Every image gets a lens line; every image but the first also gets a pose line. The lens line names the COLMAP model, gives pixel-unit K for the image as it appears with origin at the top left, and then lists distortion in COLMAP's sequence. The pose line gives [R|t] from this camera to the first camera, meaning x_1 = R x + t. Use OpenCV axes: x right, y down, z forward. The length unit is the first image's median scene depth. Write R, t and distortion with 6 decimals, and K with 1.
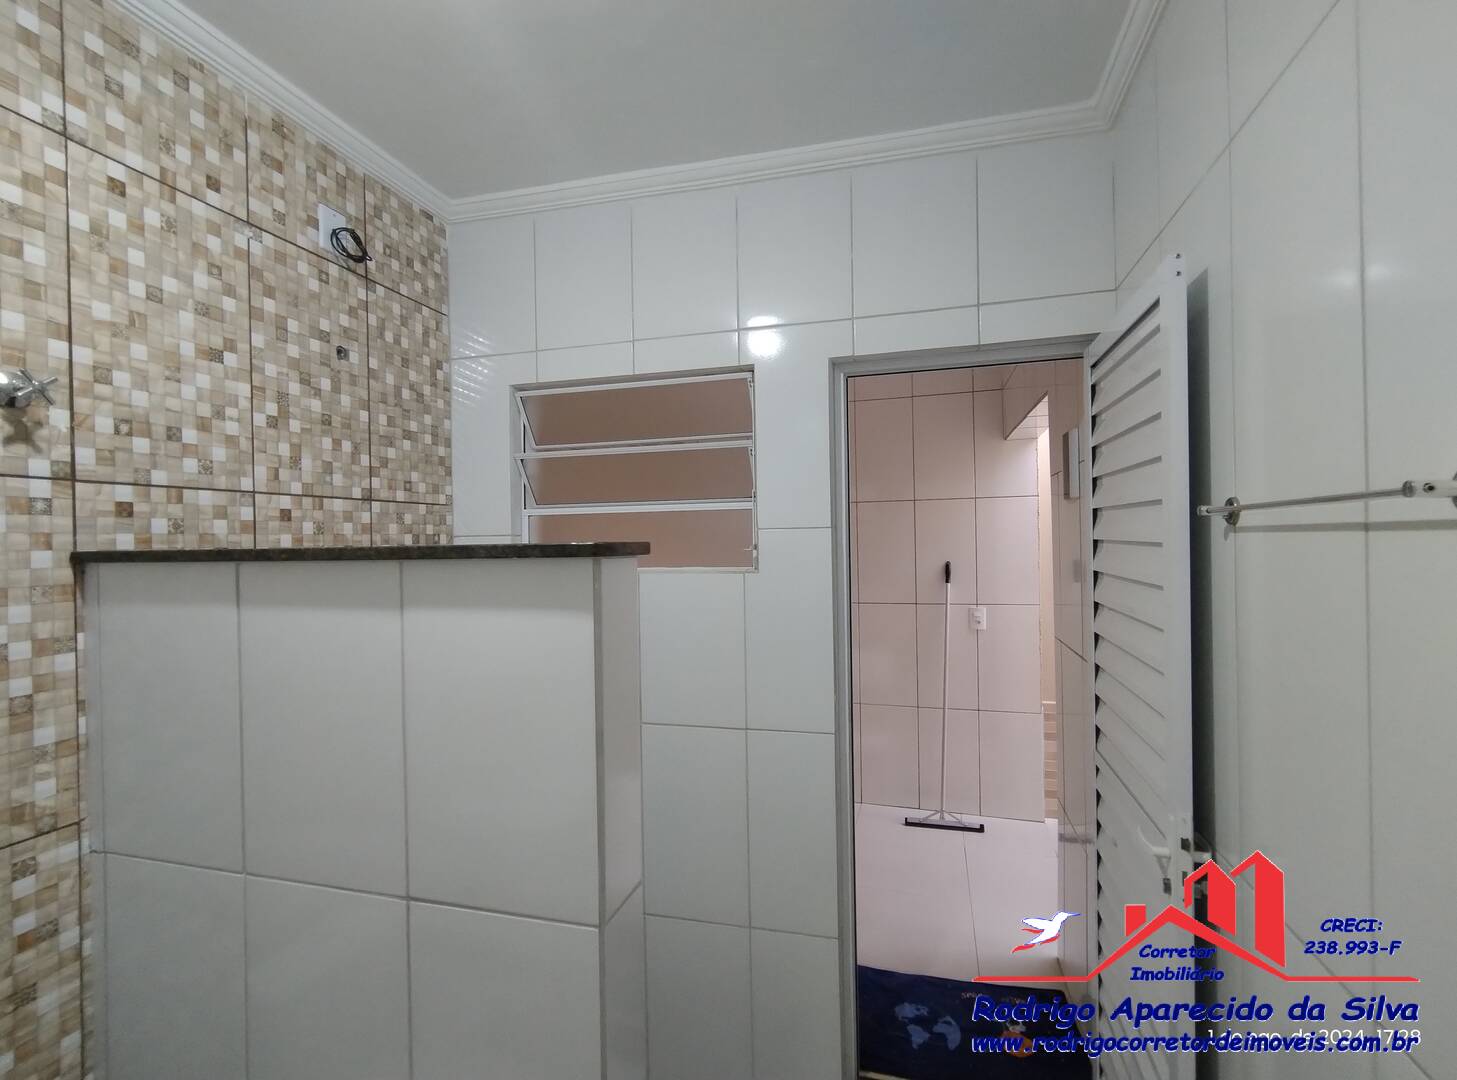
lens RADIAL K [[670.3, 0, 730.6], [0, 670.3, 539.2], [0, 0, 1]] dist [-0.001340, 0.002256]
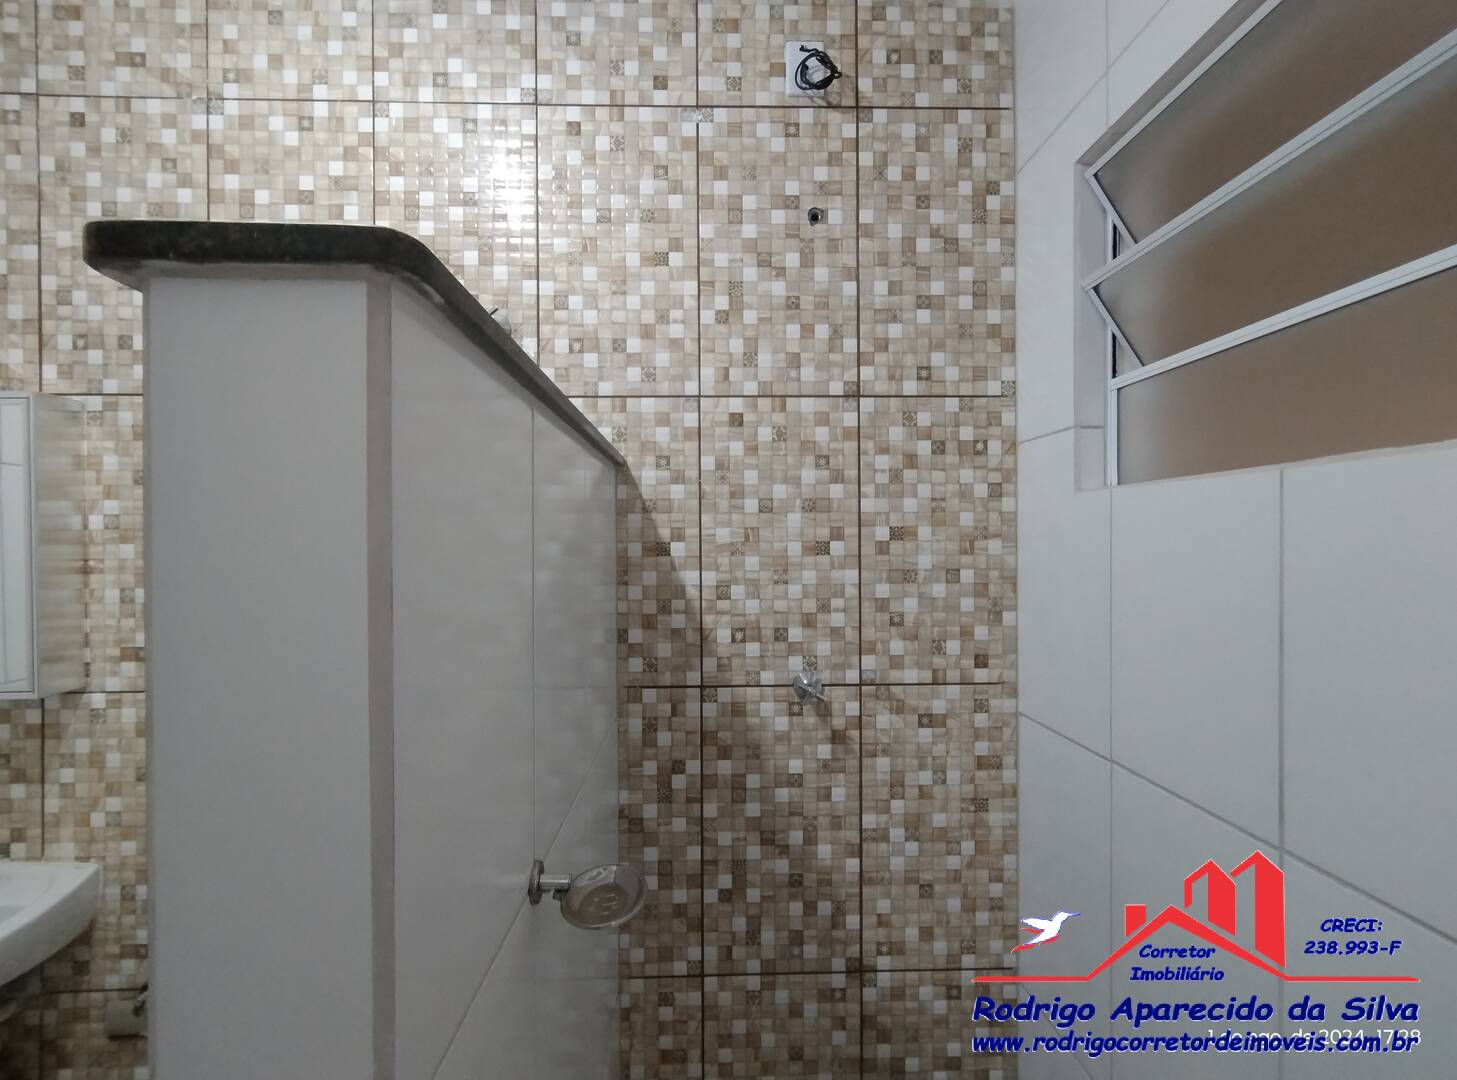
lens RADIAL K [[670.3, 0, 799.4], [0, 670.3, 460.6], [0, 0, 1]] dist [-0.001340, 0.002256]
pose [[0.291729, 0.023016, -0.956224, 0.231648], [-0.001279, 0.999719, 0.023672, -0.003455], [0.956500, -0.005683, 0.291676, 0.903159]]
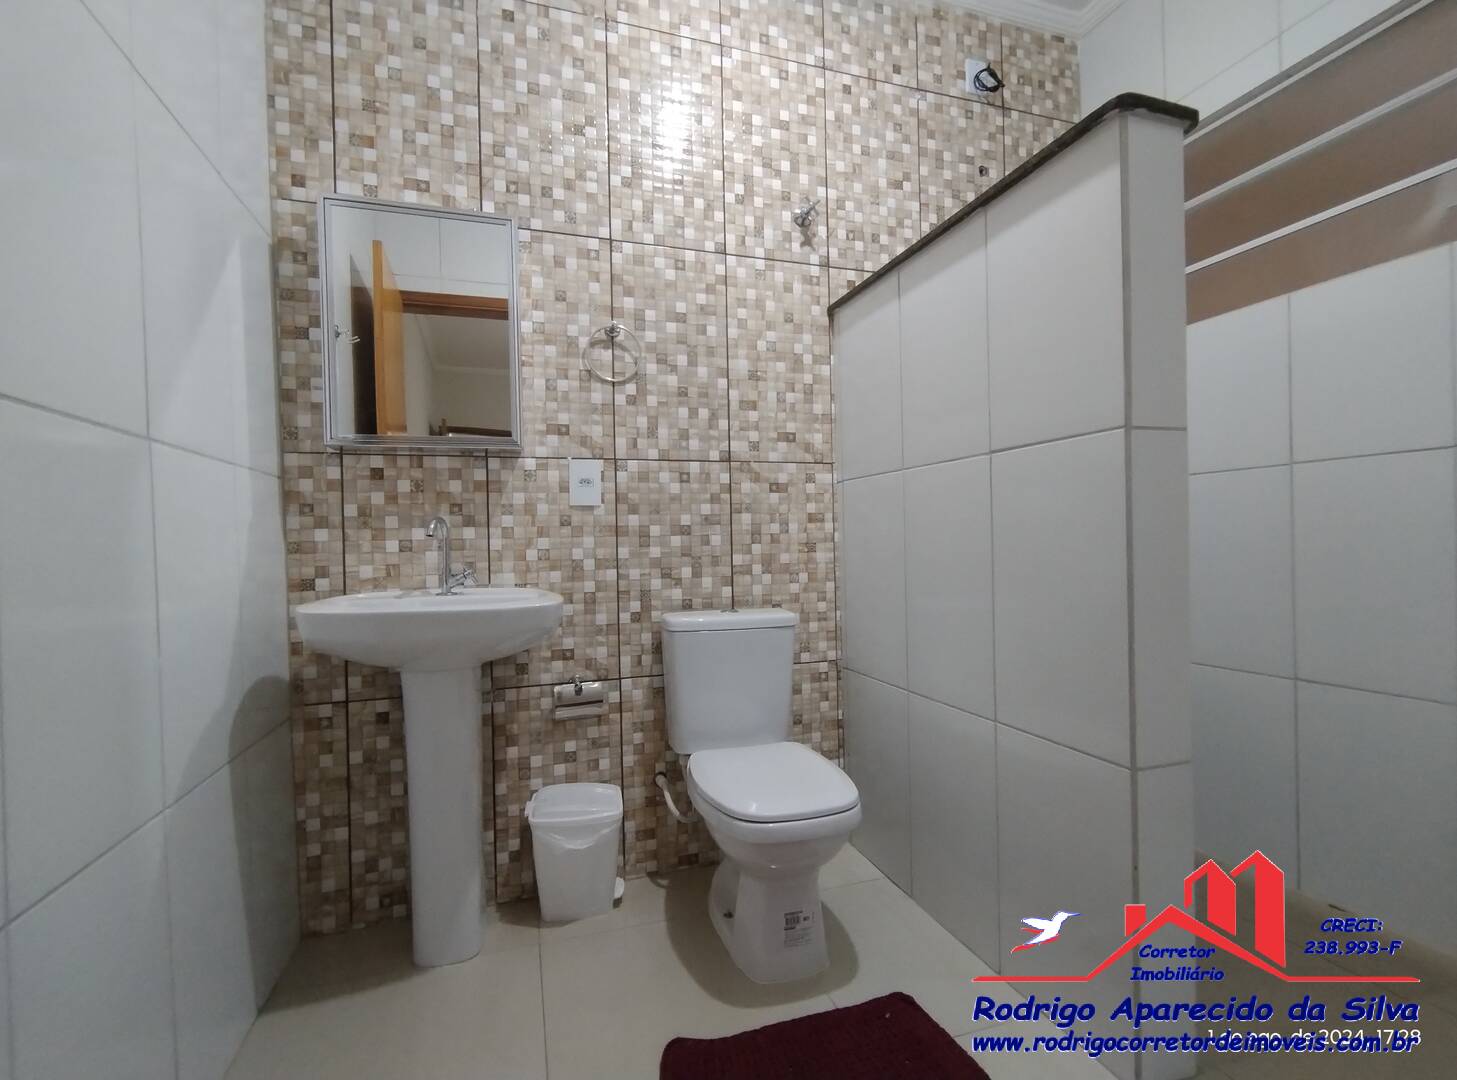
lens RADIAL K [[670.3, 0, 722.7], [0, 670.3, 541.9], [0, 0, 1]] dist [-0.001340, 0.002256]
pose [[0.553475, 0.012280, -0.832775, 0.269573], [0.010741, 0.999703, 0.021880, 0.484060], [0.832797, -0.021055, 0.553179, -0.170287]]
